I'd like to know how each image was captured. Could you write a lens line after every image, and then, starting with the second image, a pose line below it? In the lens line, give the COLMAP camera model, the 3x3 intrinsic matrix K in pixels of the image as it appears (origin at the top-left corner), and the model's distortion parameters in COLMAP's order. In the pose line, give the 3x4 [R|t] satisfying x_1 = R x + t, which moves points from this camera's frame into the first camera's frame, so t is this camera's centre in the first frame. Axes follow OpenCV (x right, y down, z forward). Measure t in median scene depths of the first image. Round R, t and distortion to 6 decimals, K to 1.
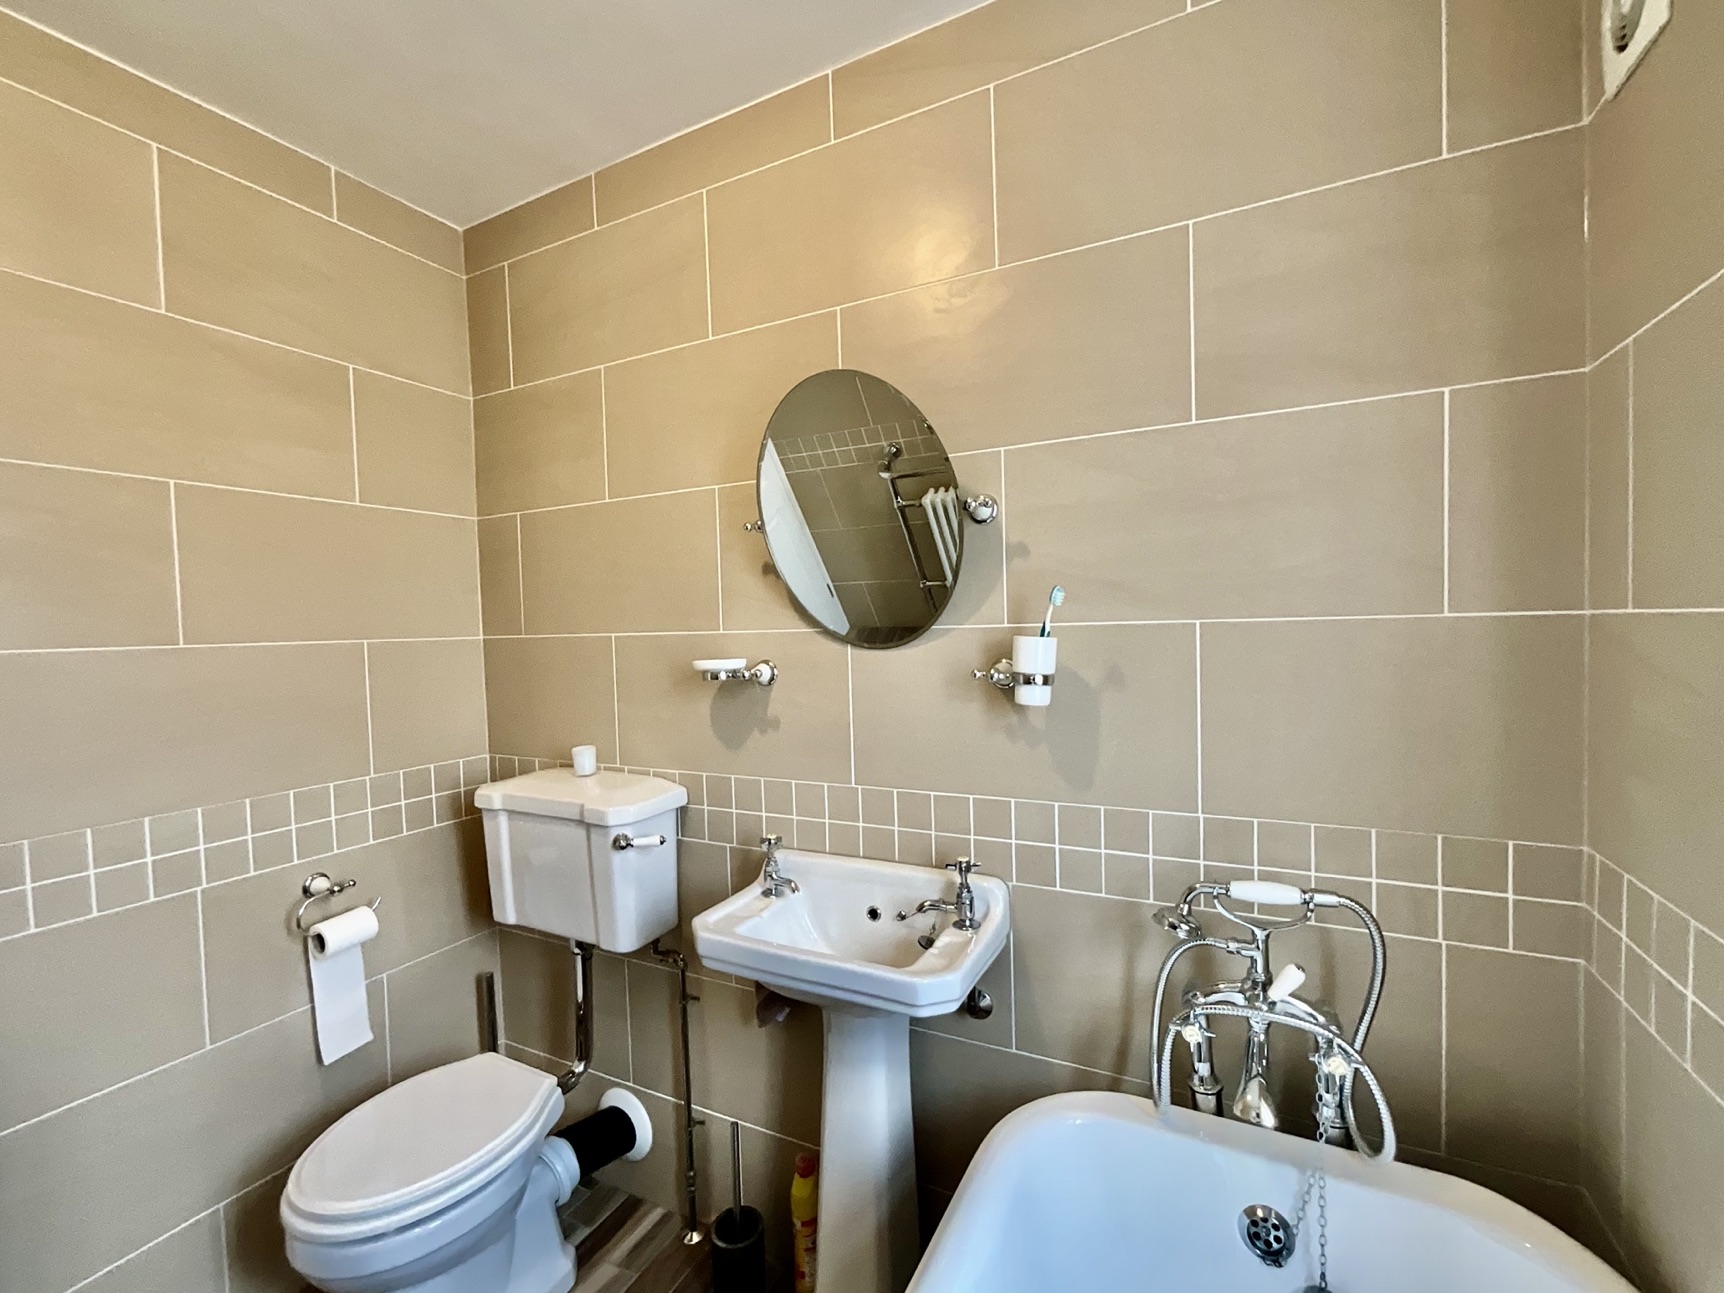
lens RADIAL K [[750.6, 0, 860.9], [0, 750.6, 647.7], [0, 0, 1]] dist [0.002075, 0.000497]
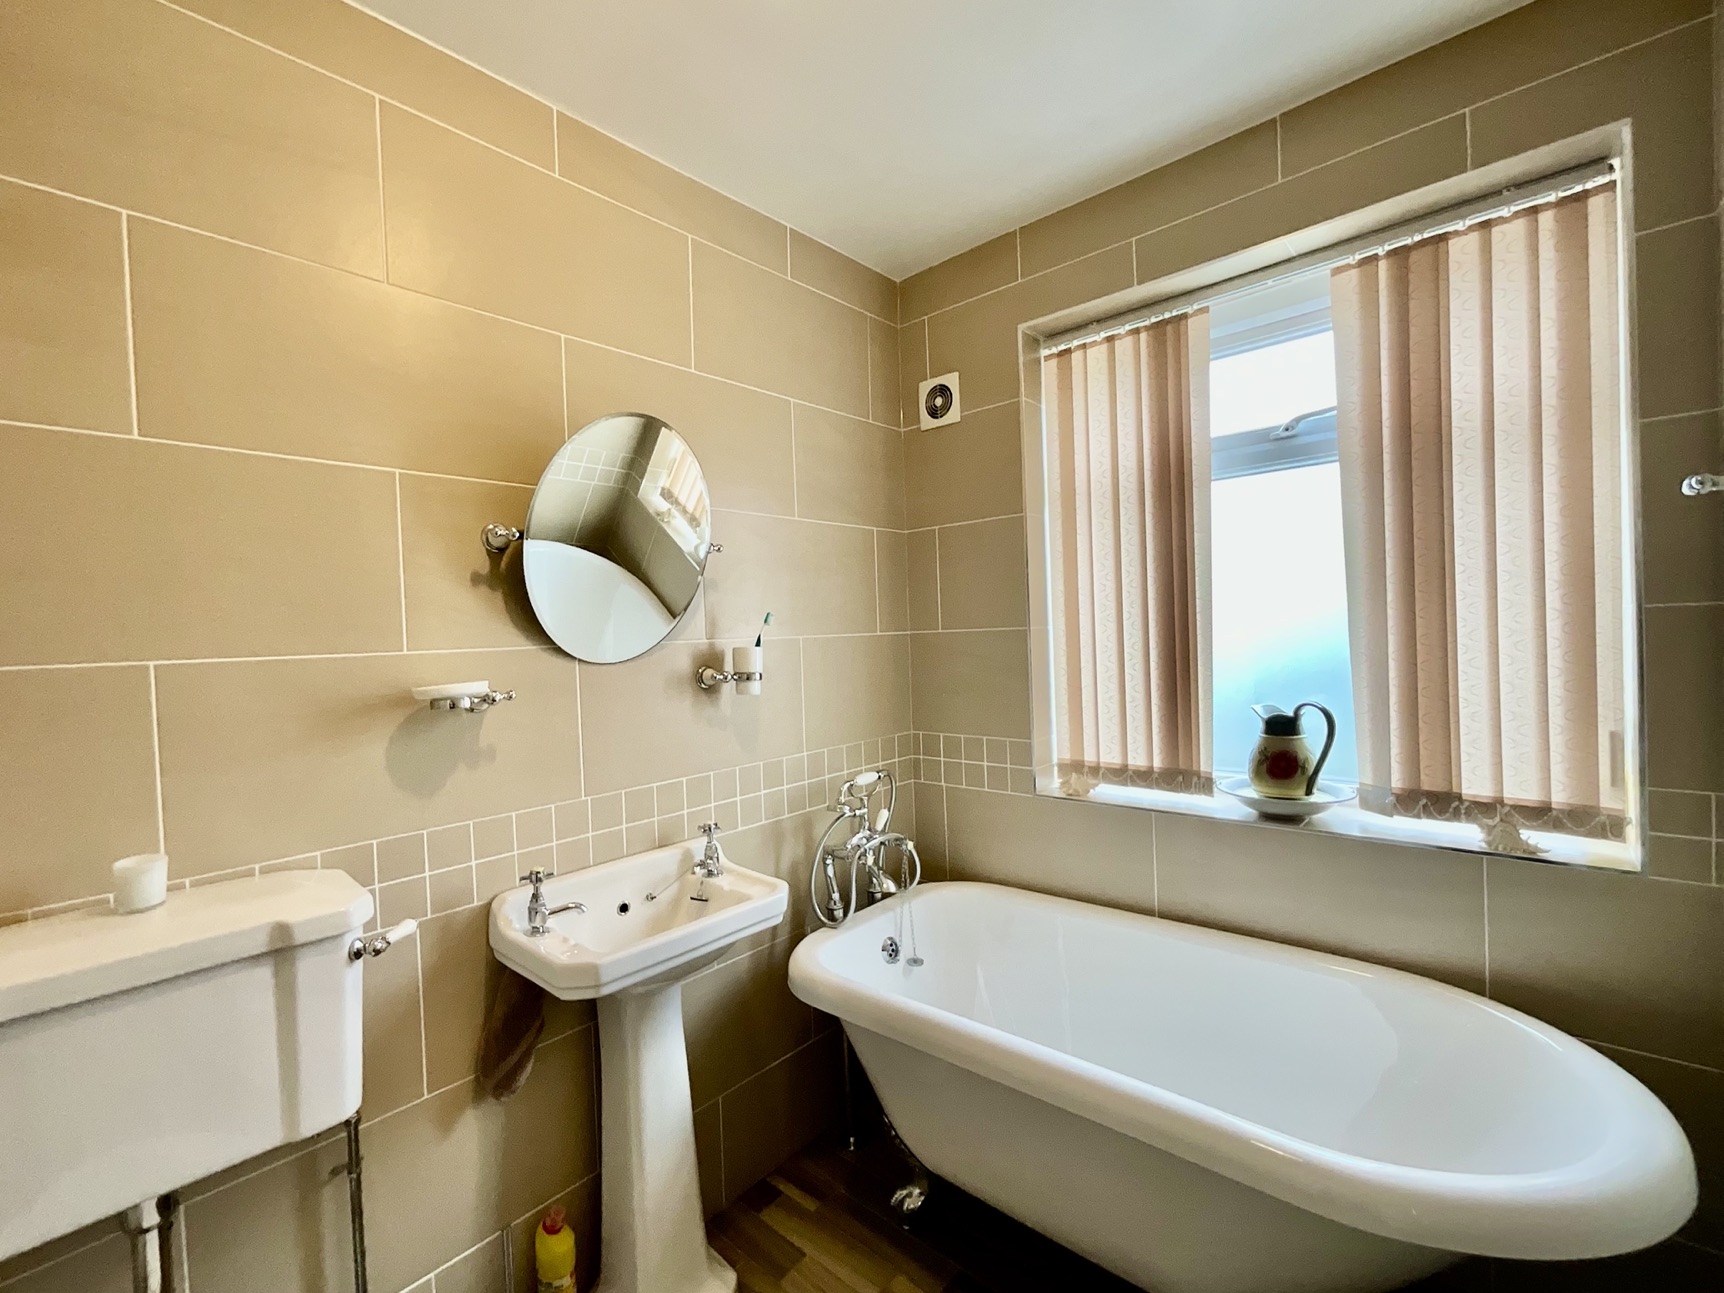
lens RADIAL K [[750.6, 0, 860.7], [0, 750.6, 646.4], [0, 0, 1]] dist [0.002075, 0.000497]
pose [[0.251050, -0.002322, 0.967971, -0.909023], [0.059070, 0.998170, -0.012925, 0.012136], [-0.966170, 0.060423, 0.250727, 0.364391]]
